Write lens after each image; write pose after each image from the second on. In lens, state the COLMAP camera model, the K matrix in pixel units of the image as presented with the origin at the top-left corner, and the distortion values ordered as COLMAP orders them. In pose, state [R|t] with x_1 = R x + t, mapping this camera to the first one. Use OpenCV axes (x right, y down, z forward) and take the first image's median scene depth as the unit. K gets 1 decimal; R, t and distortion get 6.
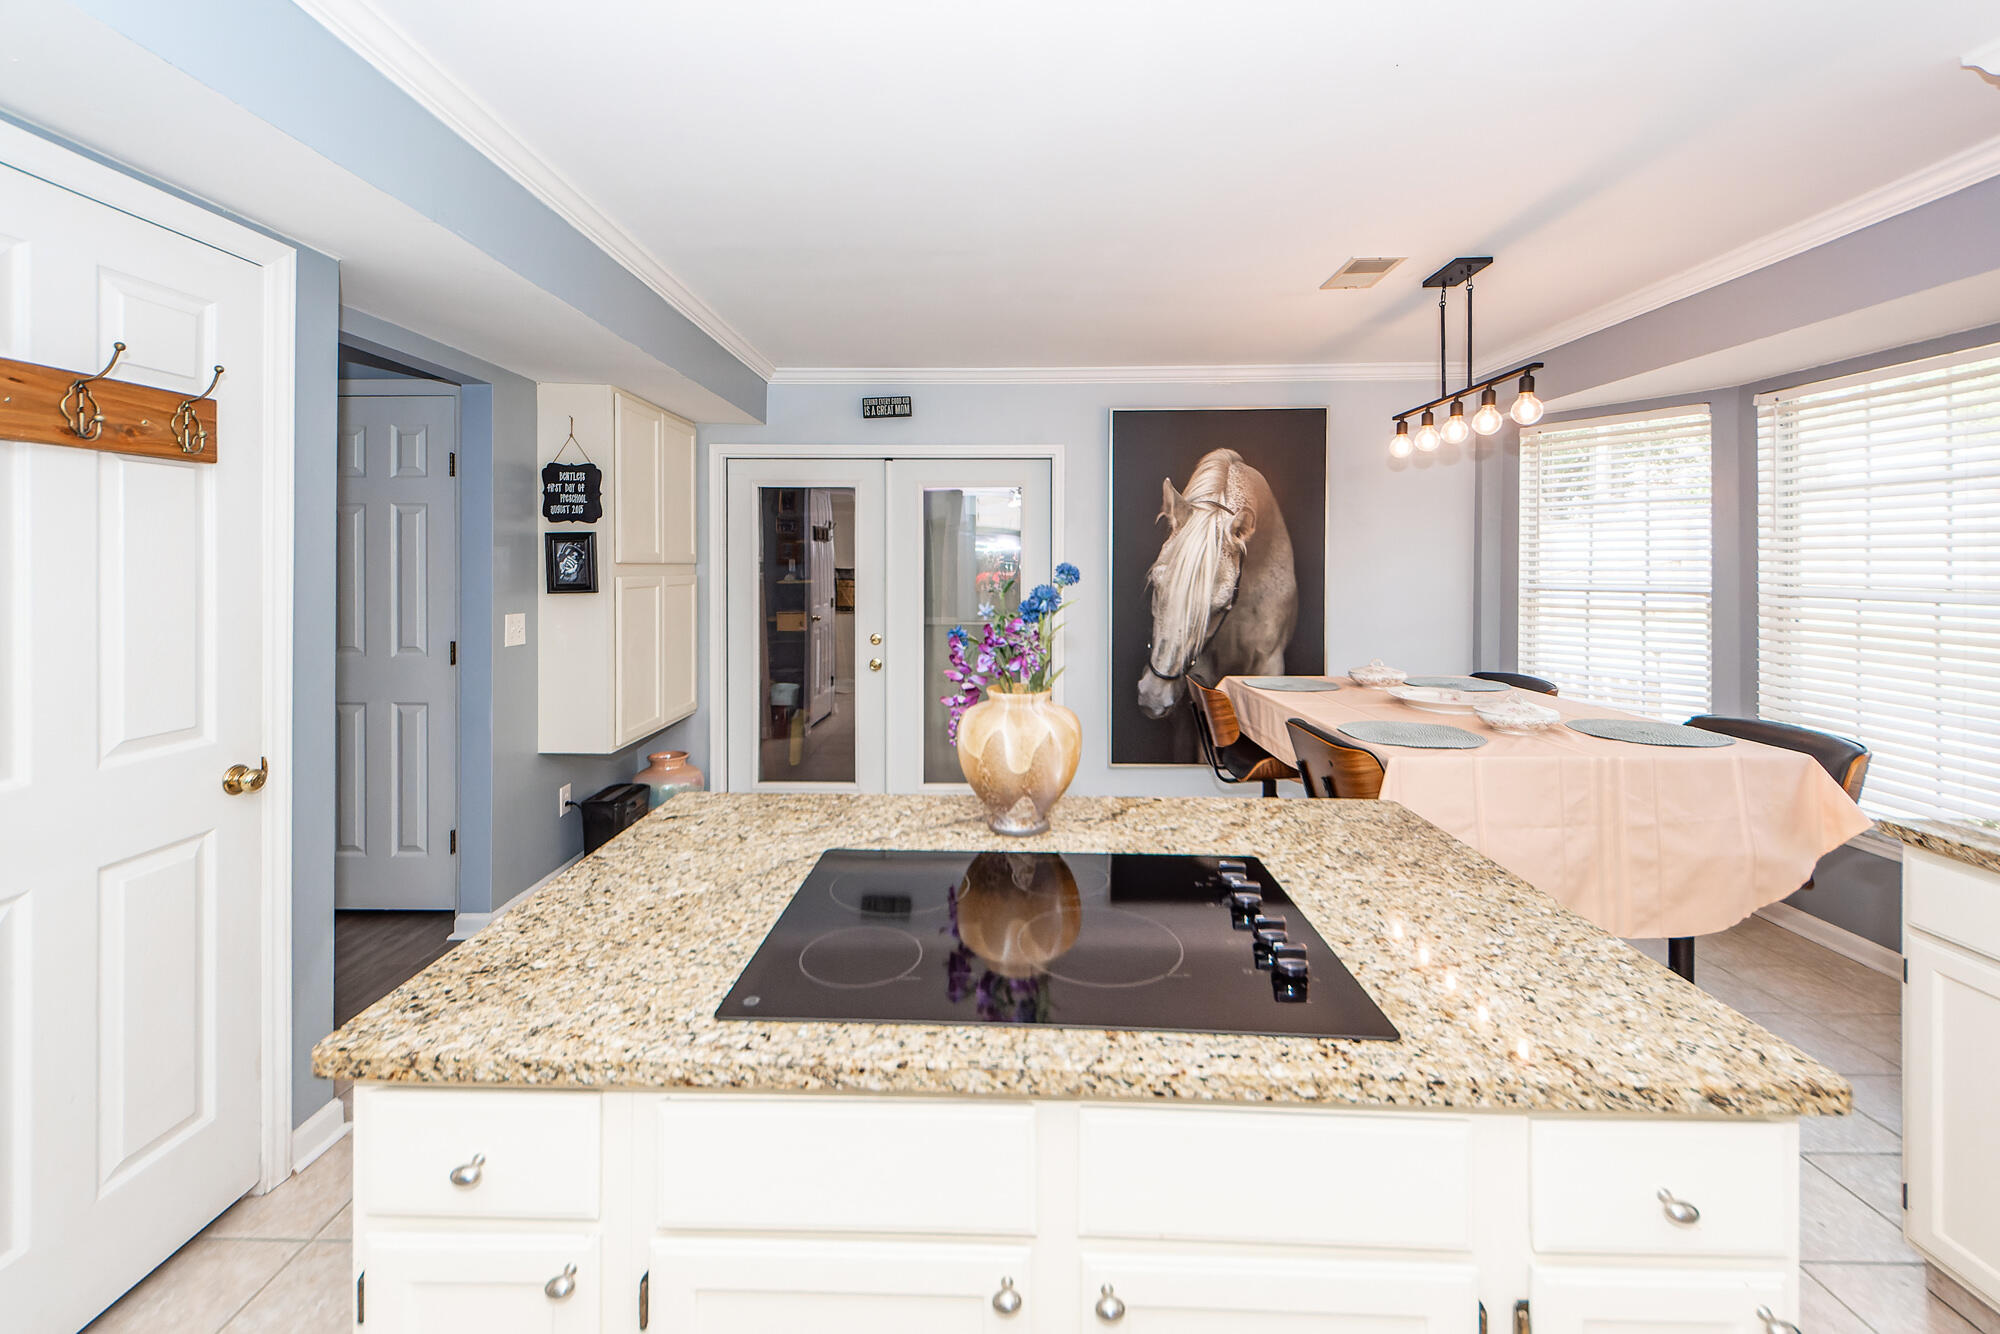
lens RADIAL K [[796.5, 0, 998.5], [0, 796.5, 581.5], [0, 0, 1]] dist [0.007904, -0.001650]
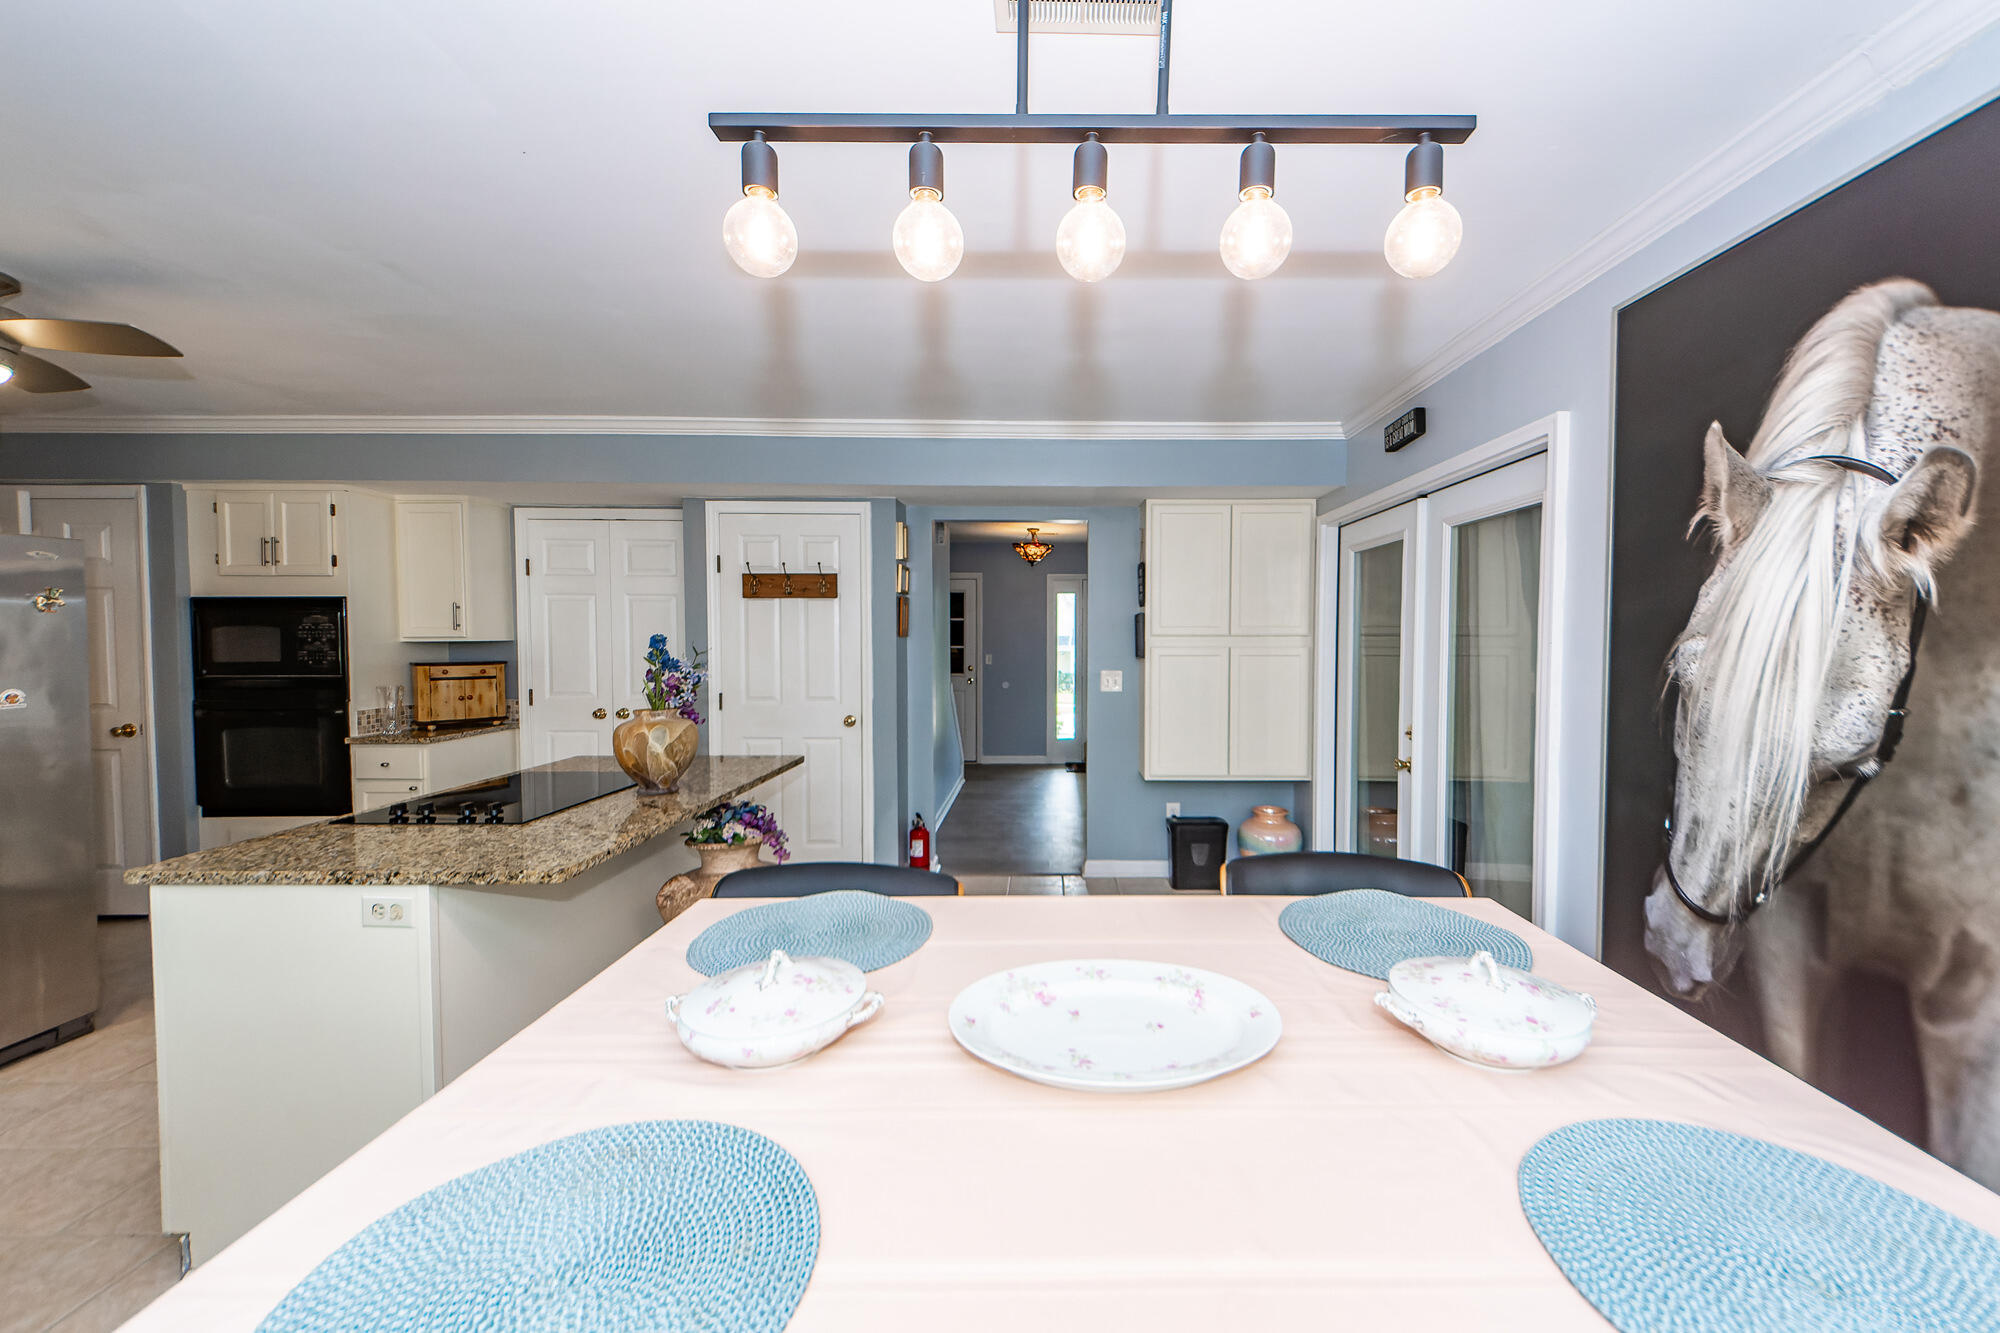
lens RADIAL K [[777.6, 0, 1072.2], [0, 777.6, 659.9], [0, 0, 1]] dist [-0.001282, 0.000708]
pose [[0.020588, 0.029572, -0.999351, 0.763480], [-0.020560, 0.999364, 0.029148, -0.018437], [0.999577, 0.019947, 0.021183, 0.842661]]
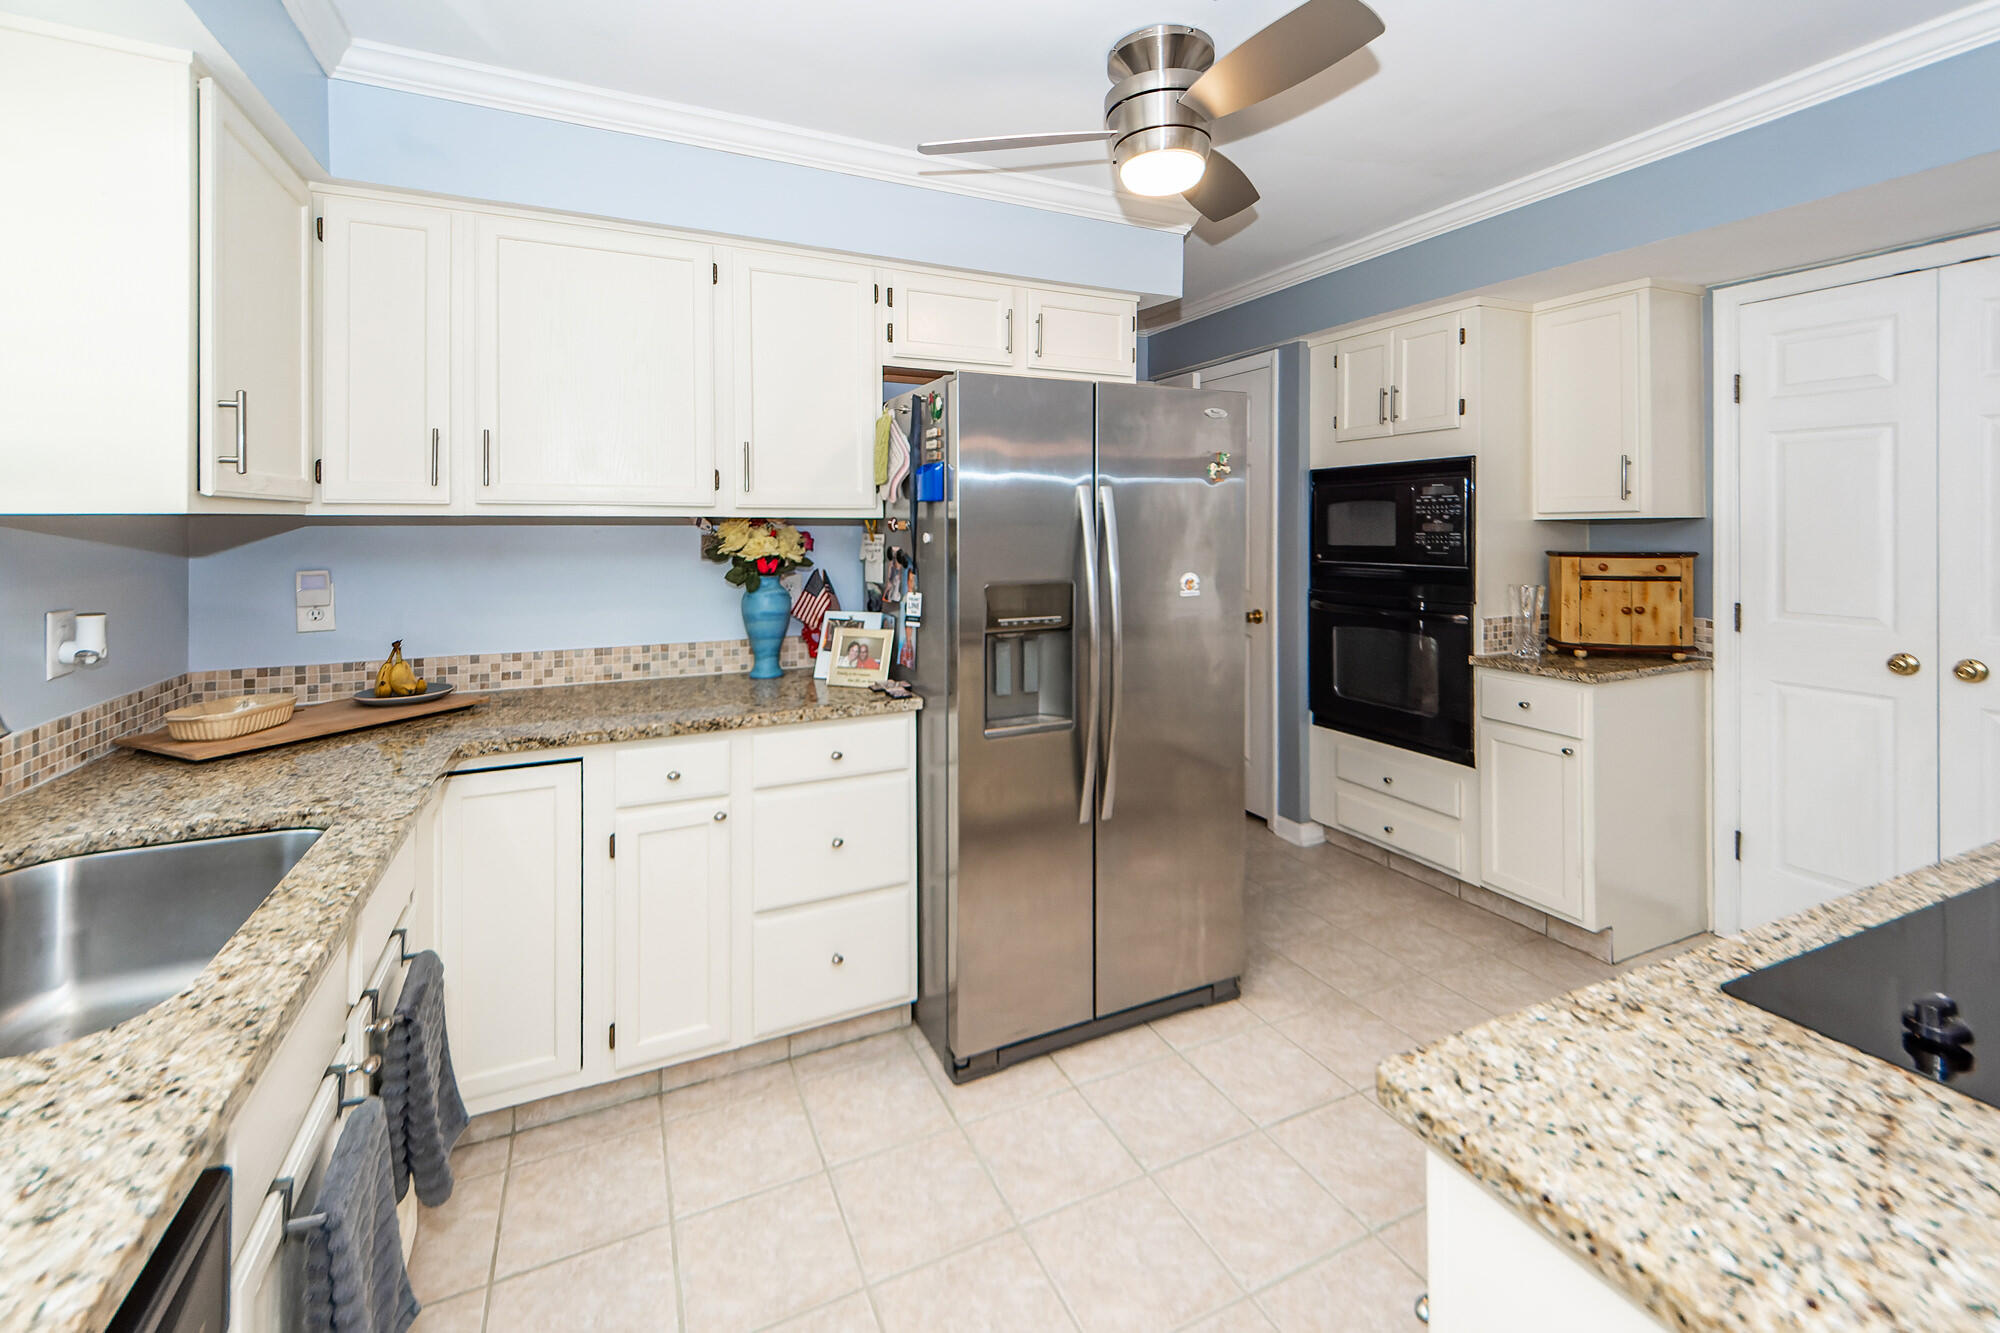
lens RADIAL K [[835.2, 0, 999.5], [0, 835.2, 531.7], [0, 0, 1]] dist [0.004605, -0.000362]
pose [[-0.902450, 0.005520, -0.430759, 0.421188], [-0.005583, 0.999684, 0.024508, 0.003558], [0.430758, 0.024522, -0.902134, 0.376539]]
